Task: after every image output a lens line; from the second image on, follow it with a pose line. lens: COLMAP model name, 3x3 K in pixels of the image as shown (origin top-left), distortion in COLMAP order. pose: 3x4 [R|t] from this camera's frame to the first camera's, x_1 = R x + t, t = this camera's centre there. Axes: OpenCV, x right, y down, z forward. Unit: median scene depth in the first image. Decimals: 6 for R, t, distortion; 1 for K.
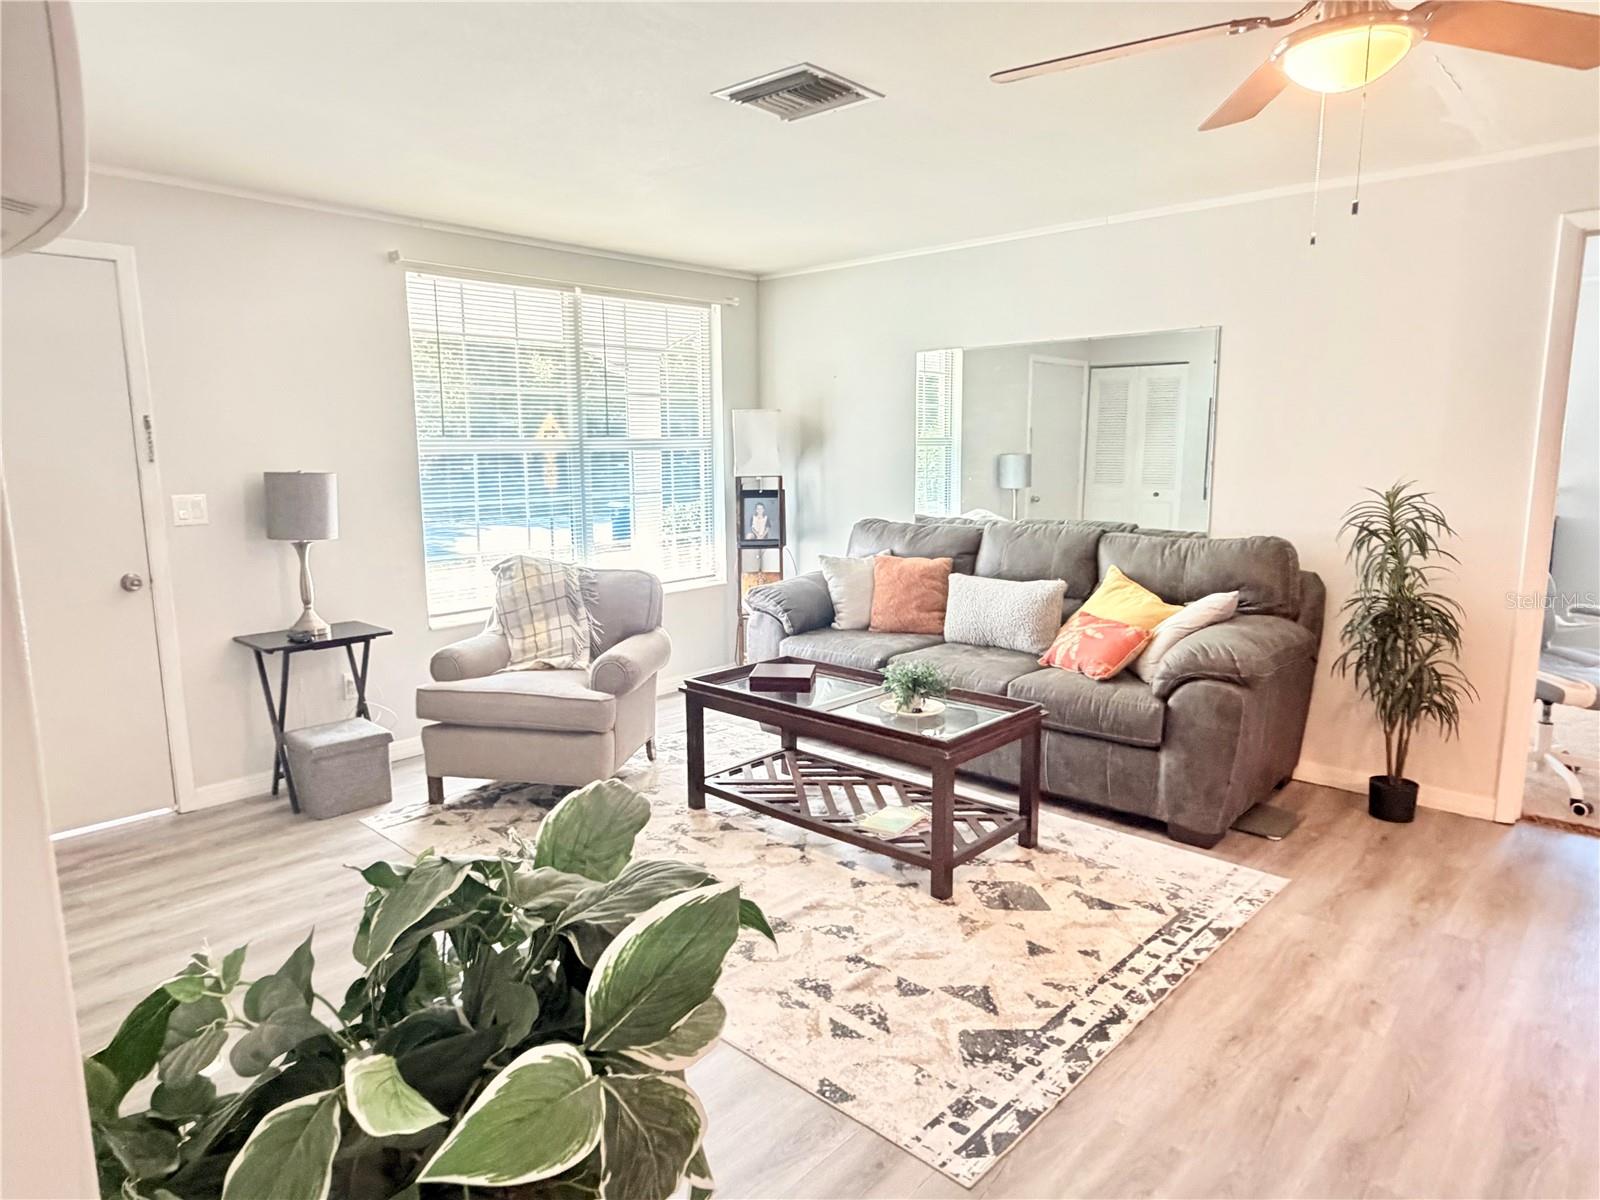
lens RADIAL K [[995.9, 0, 795.2], [0, 995.9, 603.9], [0, 0, 1]] dist [0.002441, 0.001293]
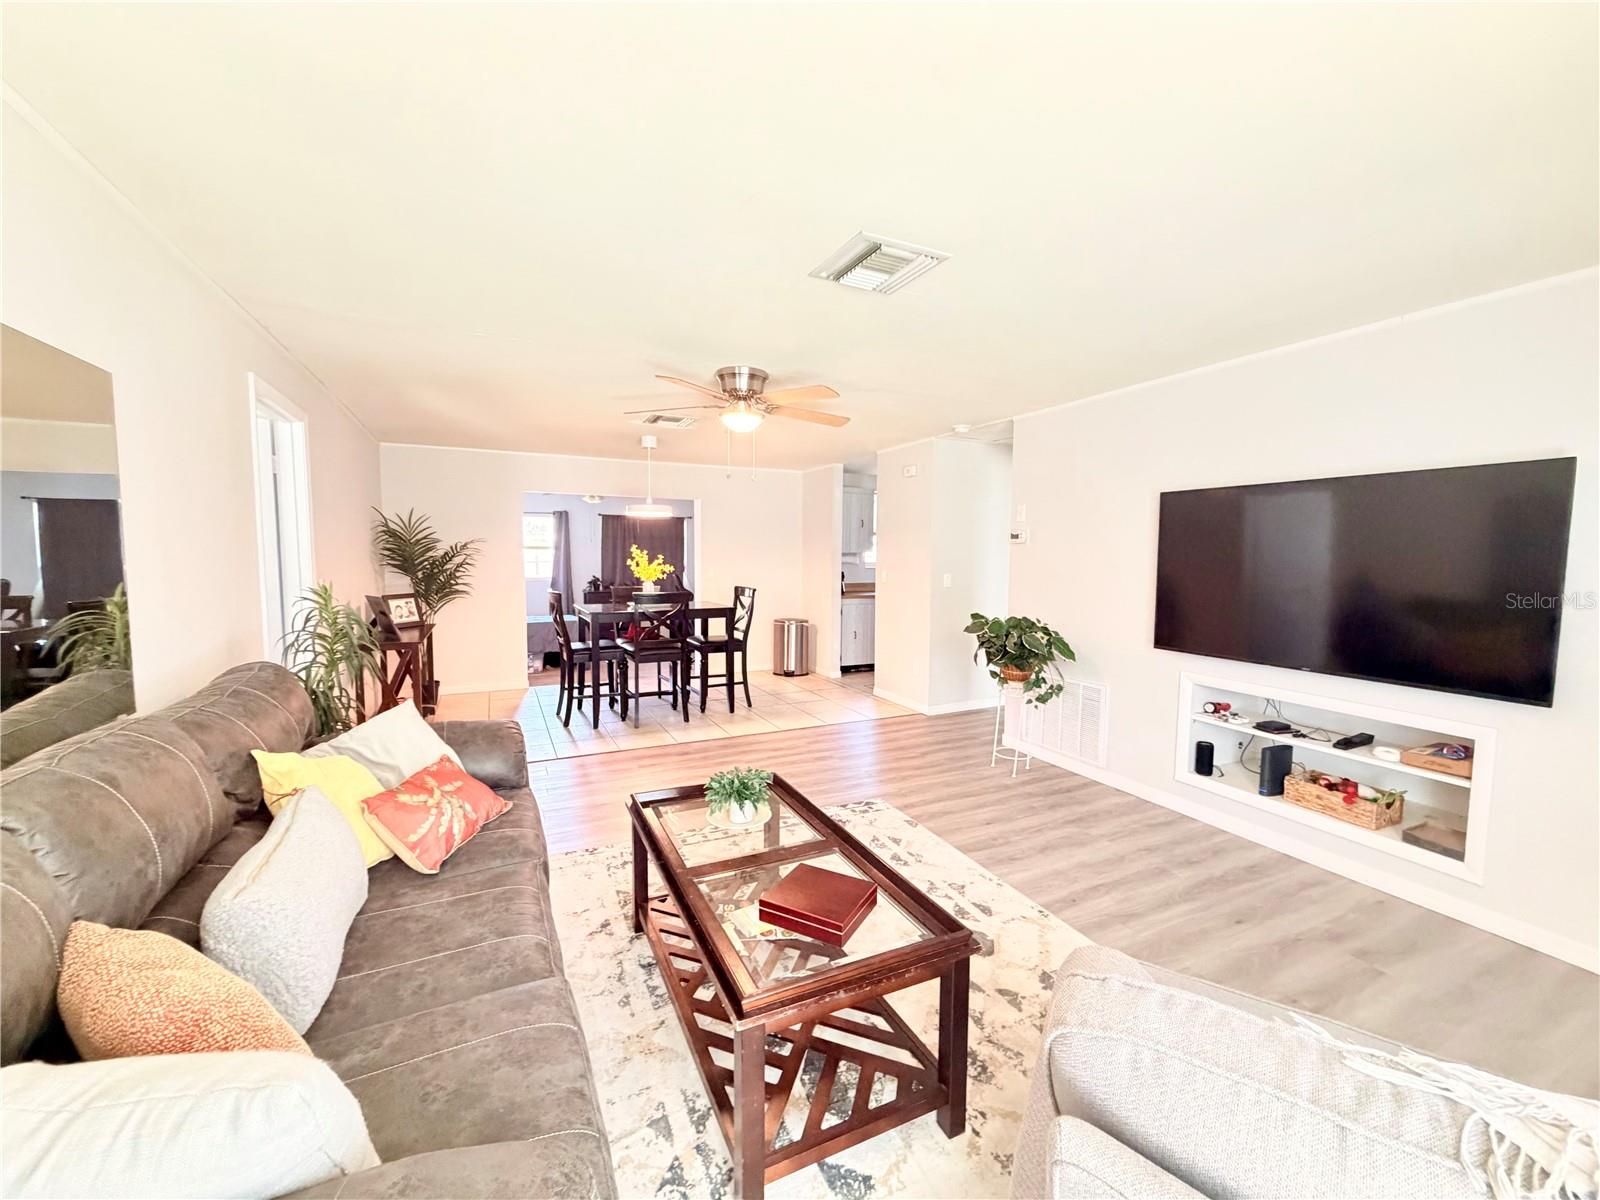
lens RADIAL K [[642.1, 0, 800.9], [0, 642.1, 597.2], [0, 0, 1]] dist [0.001621, -0.000142]
pose [[-0.927617, -0.026151, 0.372616, -0.204966], [0.059775, 0.974298, 0.217186, -0.288612], [-0.368718, 0.223739, -0.902213, 1.776856]]
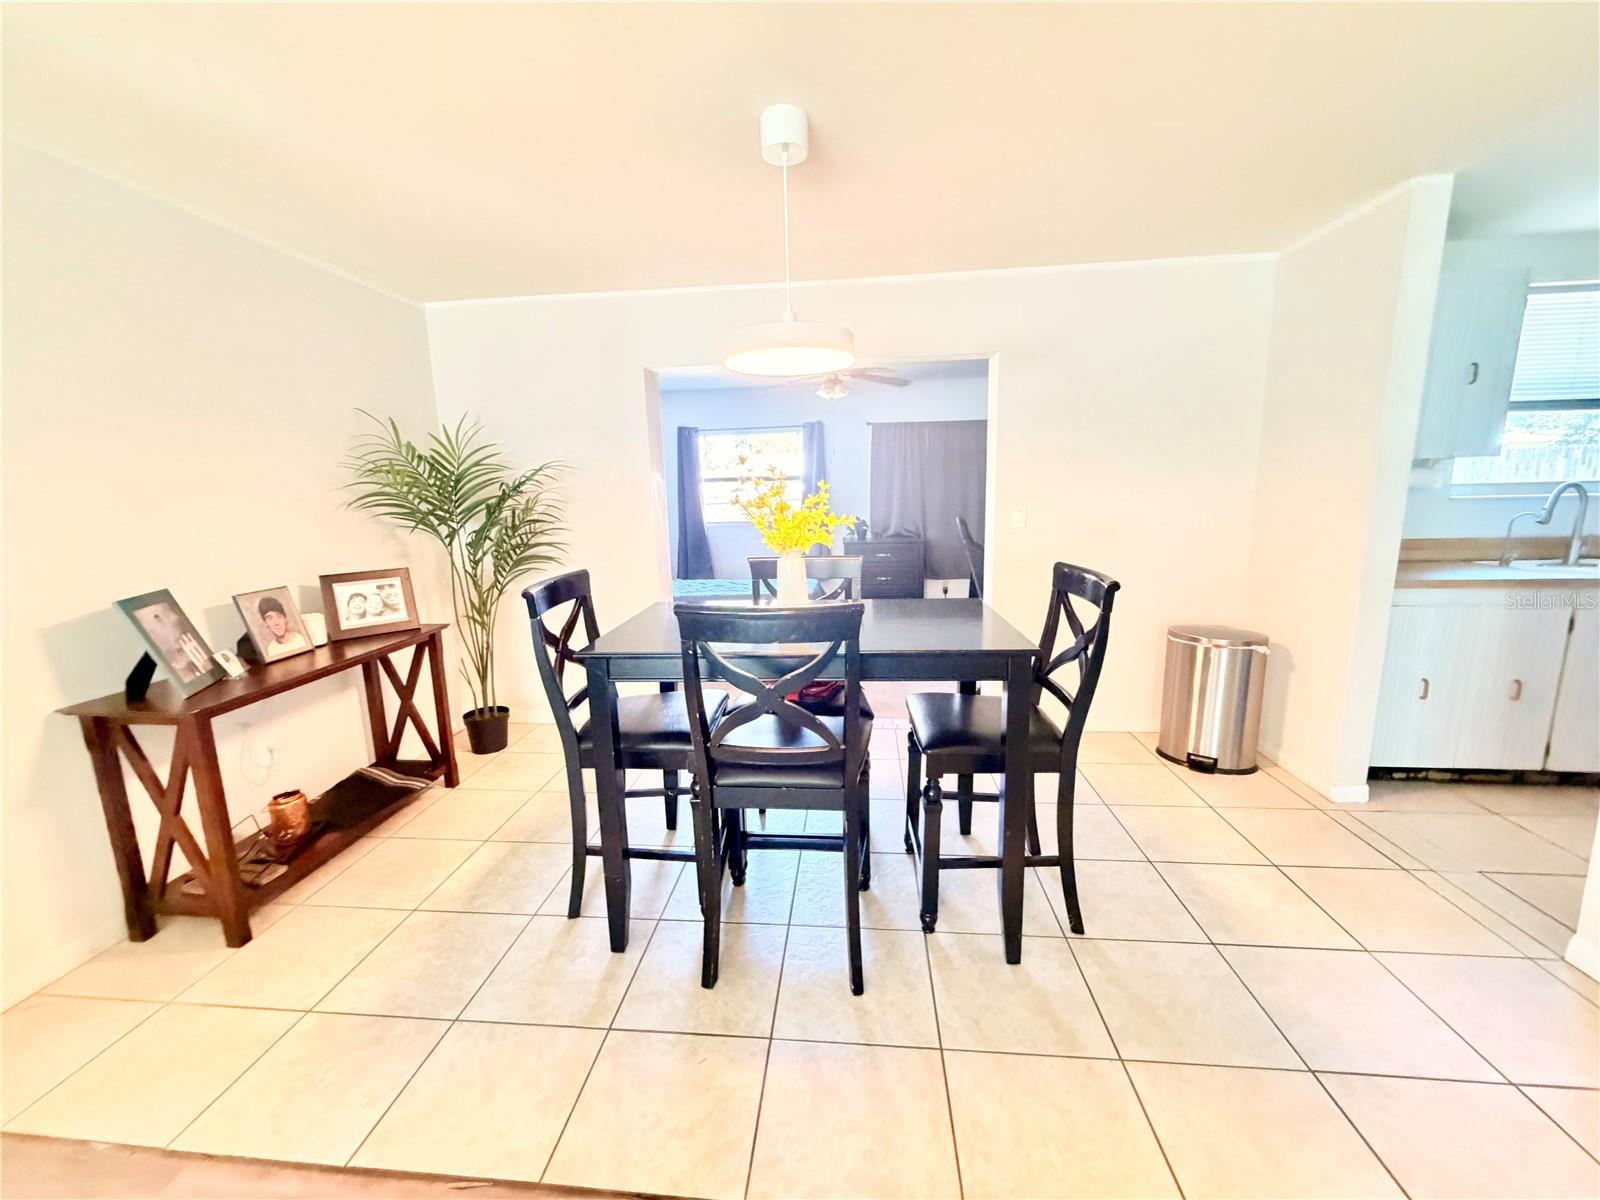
lens RADIAL K [[642.1, 0, 792.3], [0, 642.1, 601.7], [0, 0, 1]] dist [0.001621, -0.000142]
pose [[-0.592122, -0.121380, 0.796655, 0.366918], [0.159279, 0.951460, 0.263352, -0.081103], [-0.789951, 0.282827, -0.544047, 0.602575]]
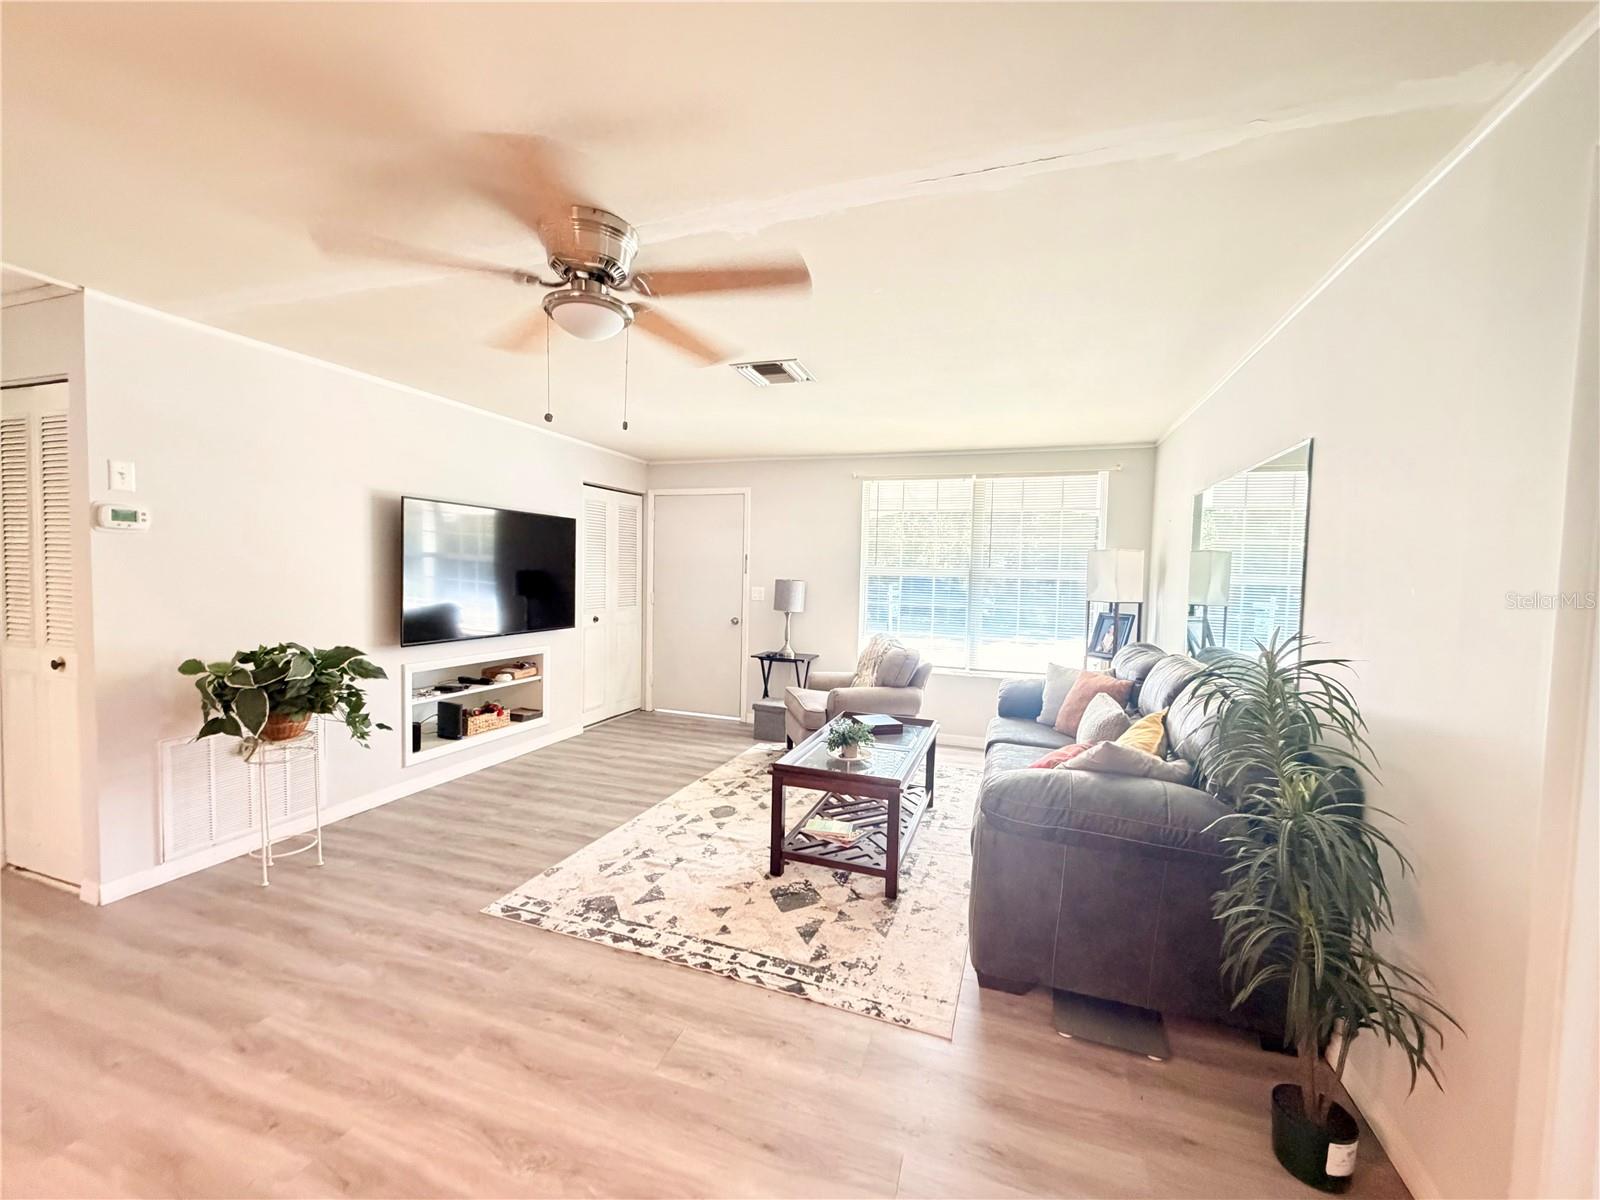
lens RADIAL K [[642.1, 0, 792.1], [0, 642.1, 602.3], [0, 0, 1]] dist [0.001621, -0.000142]
pose [[0.391140, 0.061052, -0.918304, 1.065461], [-0.175348, 0.984463, -0.009237, -0.098556], [0.903472, 0.164636, 0.395769, 0.627131]]
